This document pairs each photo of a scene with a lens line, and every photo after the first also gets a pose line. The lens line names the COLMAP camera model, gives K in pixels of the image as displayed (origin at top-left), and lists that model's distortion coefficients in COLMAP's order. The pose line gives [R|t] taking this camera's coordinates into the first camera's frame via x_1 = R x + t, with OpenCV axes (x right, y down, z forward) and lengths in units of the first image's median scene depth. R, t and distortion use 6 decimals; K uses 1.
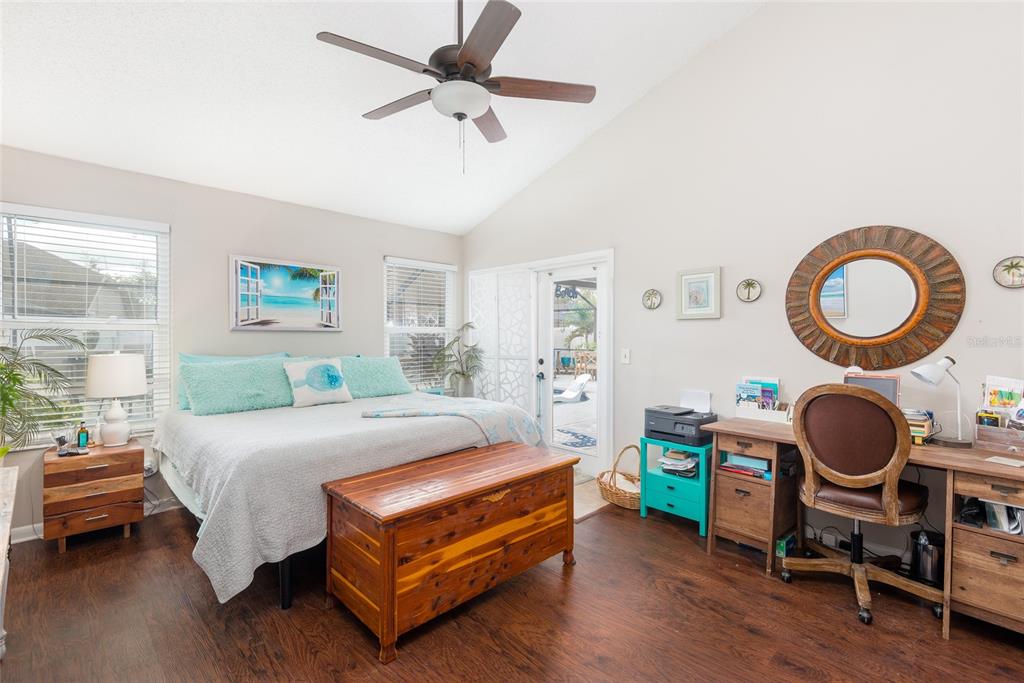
lens RADIAL K [[455.6, 0, 510.6], [0, 455.6, 339.2], [0, 0, 1]] dist [0.002724, 0.000053]
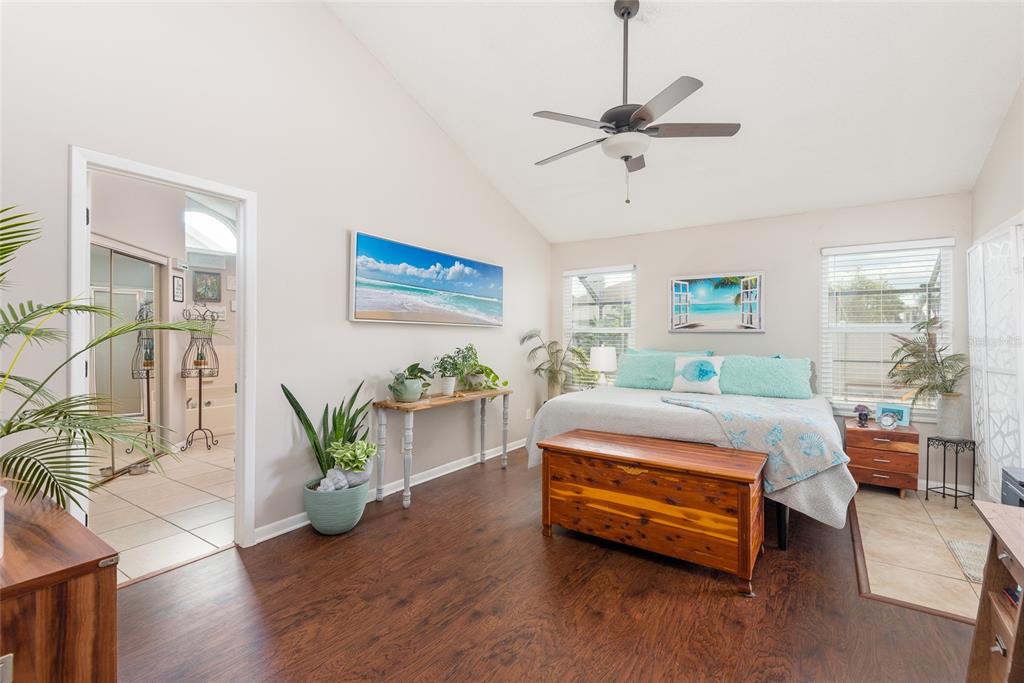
lens RADIAL K [[455.6, 0, 509.7], [0, 455.6, 339.1], [0, 0, 1]] dist [0.002724, 0.000053]
pose [[0.188727, 0.004143, -0.982021, 0.626978], [-0.012395, 0.999921, 0.001837, 0.004150], [0.981951, 0.011825, 0.188764, 0.270696]]
